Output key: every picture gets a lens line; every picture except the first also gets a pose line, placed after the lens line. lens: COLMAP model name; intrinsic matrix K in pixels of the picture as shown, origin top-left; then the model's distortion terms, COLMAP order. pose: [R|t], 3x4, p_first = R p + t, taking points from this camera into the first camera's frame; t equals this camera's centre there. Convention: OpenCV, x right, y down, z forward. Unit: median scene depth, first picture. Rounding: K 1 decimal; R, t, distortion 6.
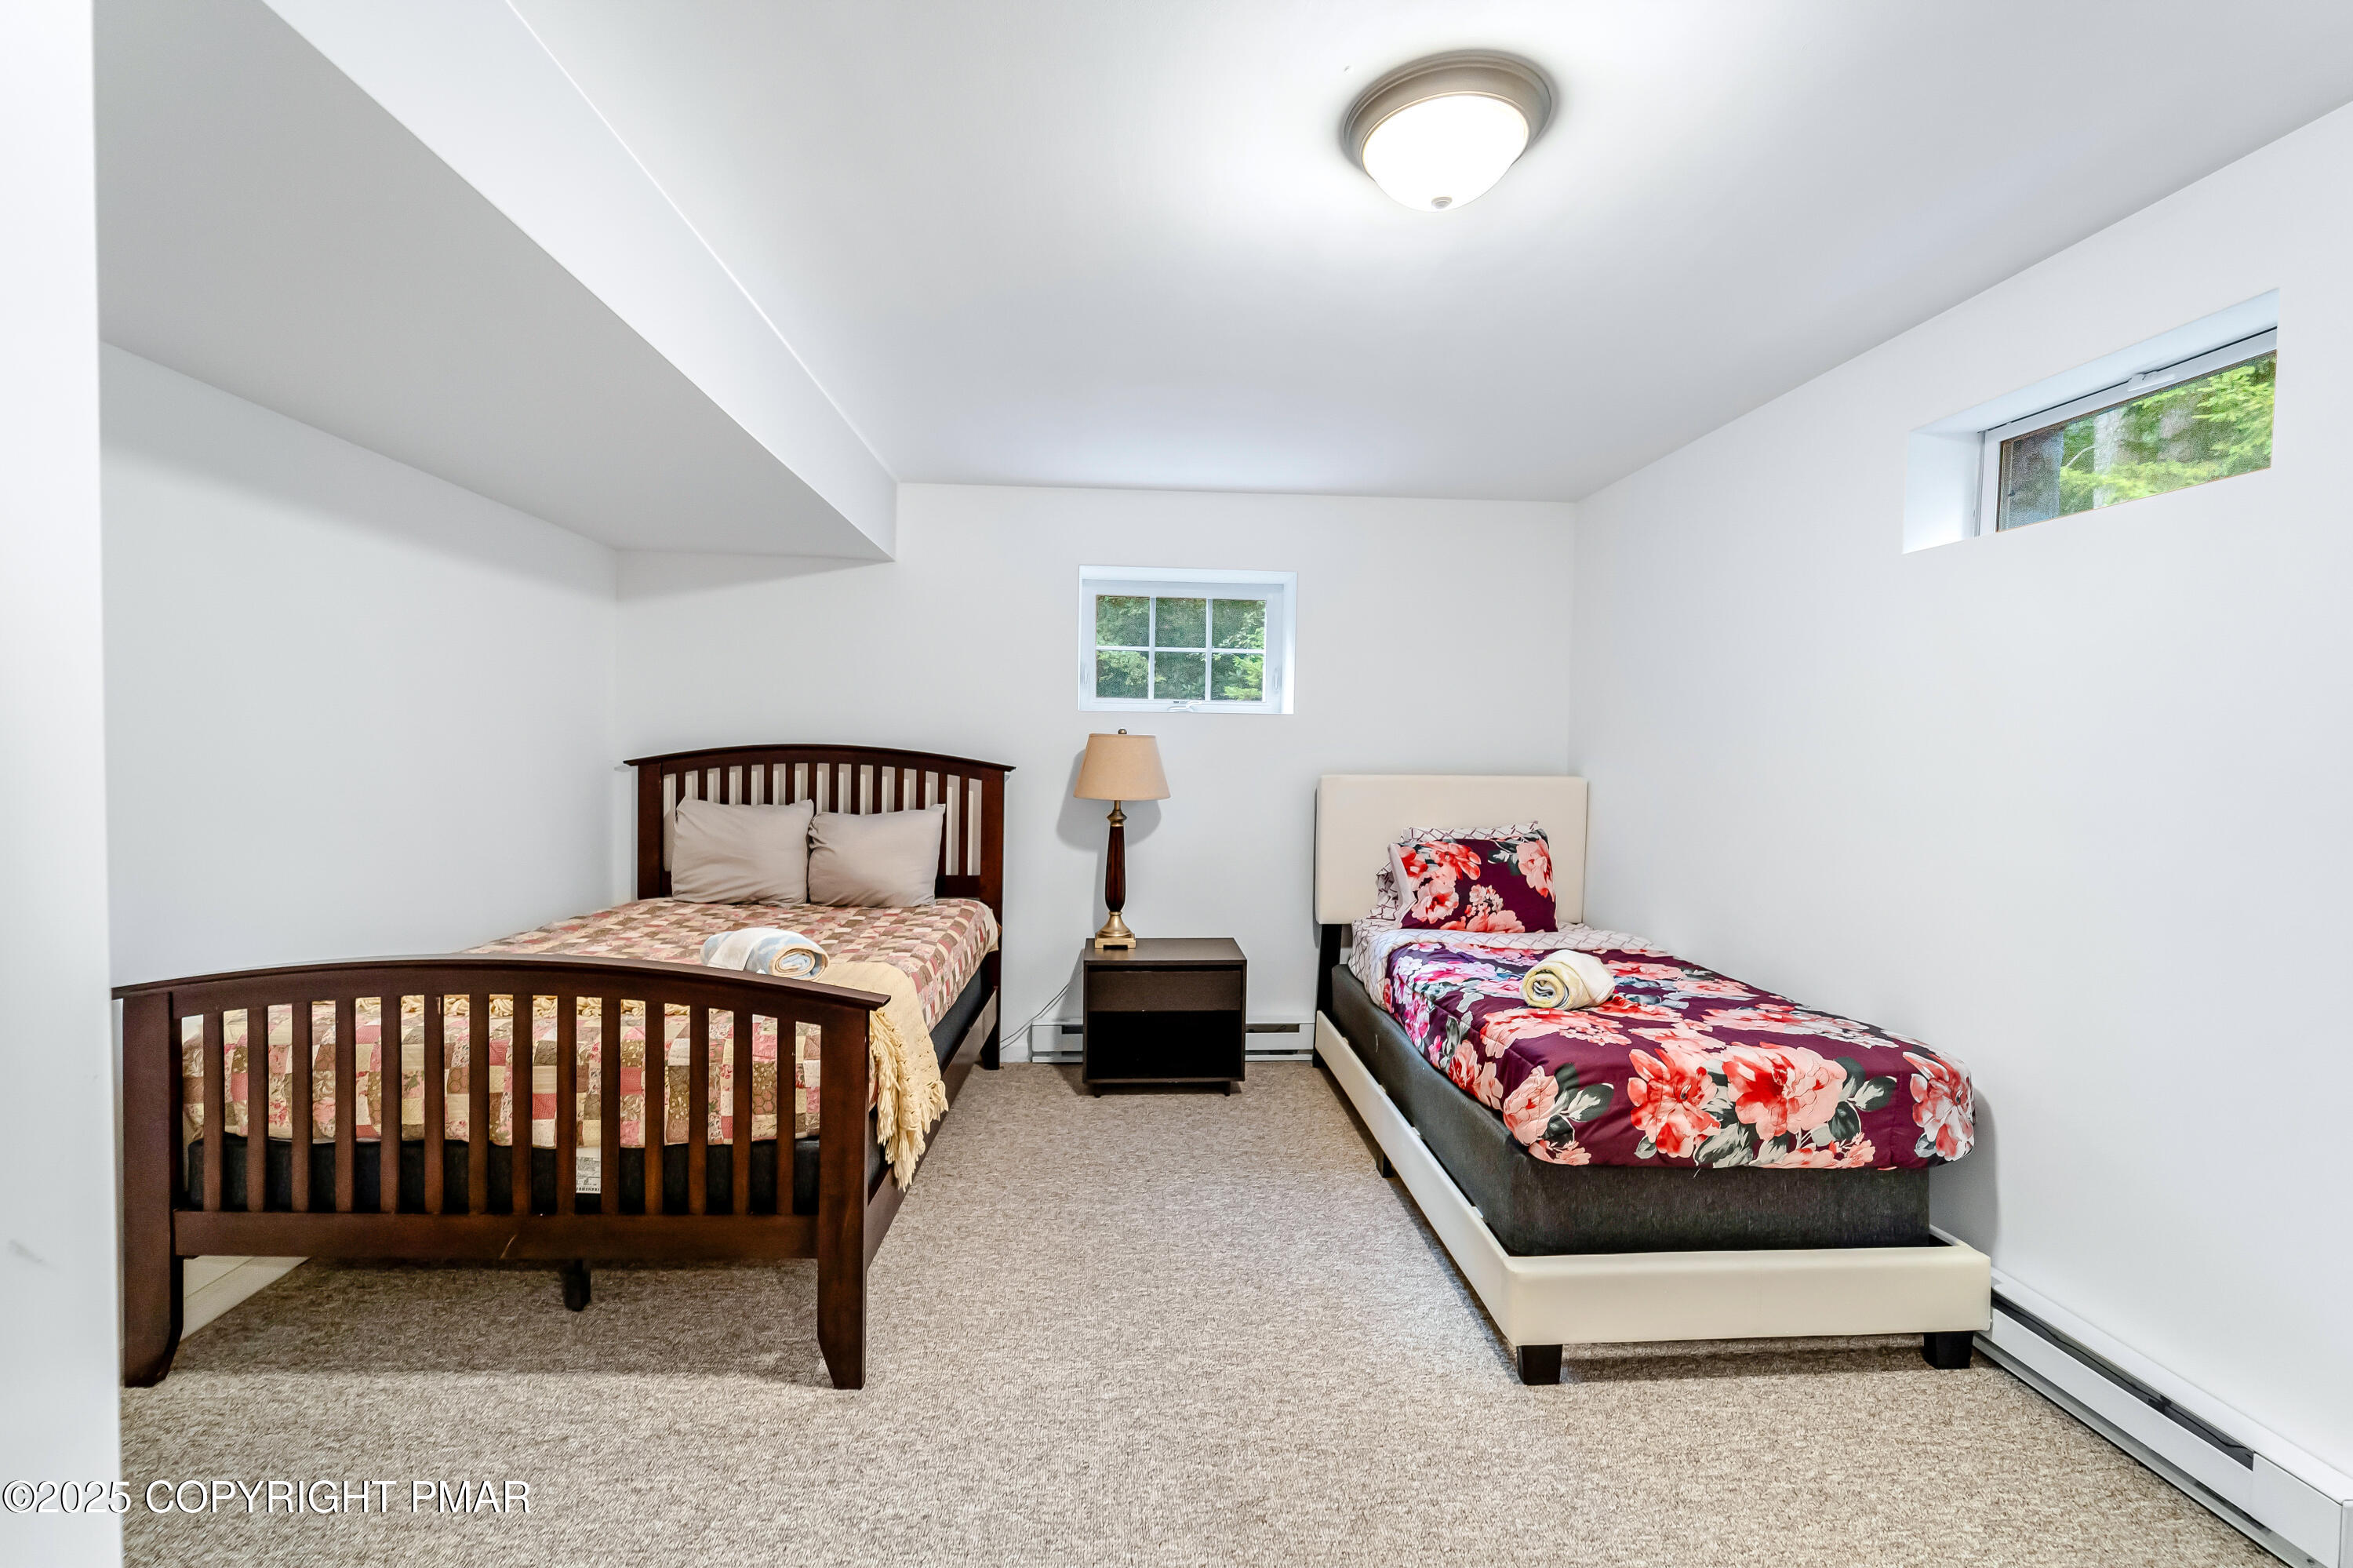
lens RADIAL K [[976.8, 0, 1176.5], [0, 976.8, 784.0], [0, 0, 1]] dist [0.000741, 0.000057]
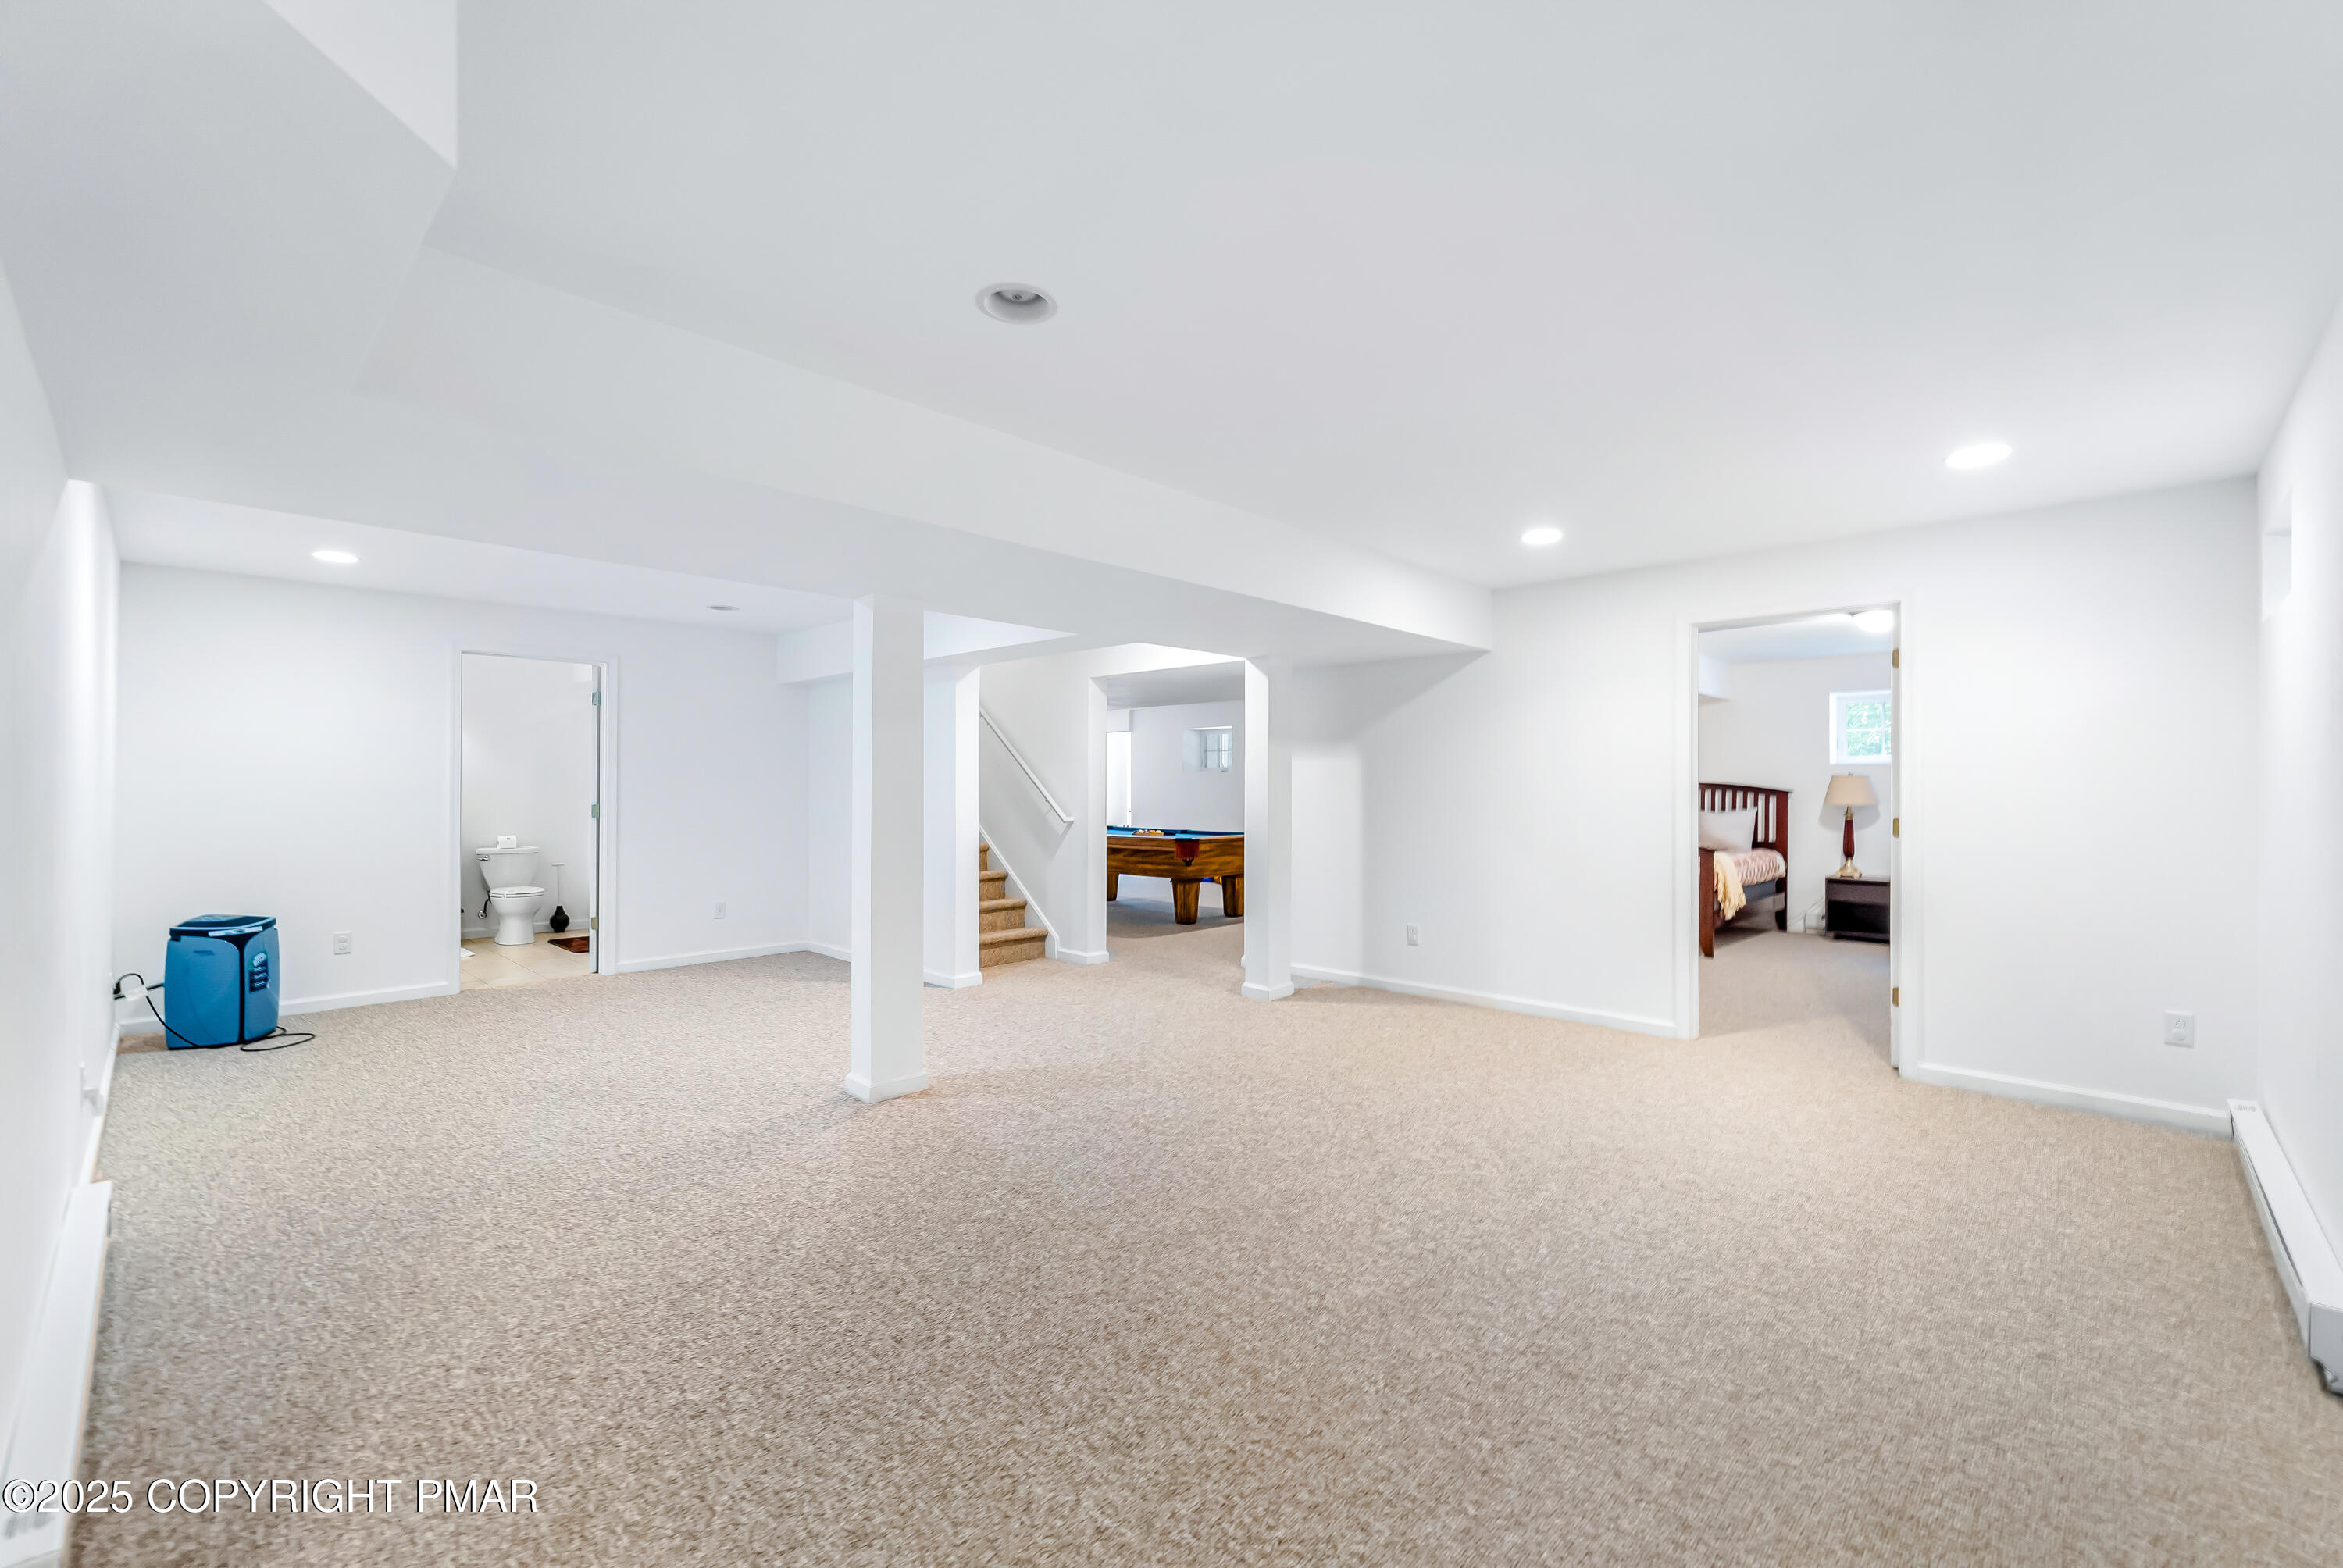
lens RADIAL K [[972.6, 0, 1171.5], [0, 972.6, 784.0], [0, 0, 1]] dist [0.000741, 0.000057]
pose [[0.670556, -0.015524, -0.741697, 0.508856], [-0.012075, 0.999420, -0.031835, 0.053211], [0.741761, 0.030304, 0.669980, -1.462414]]
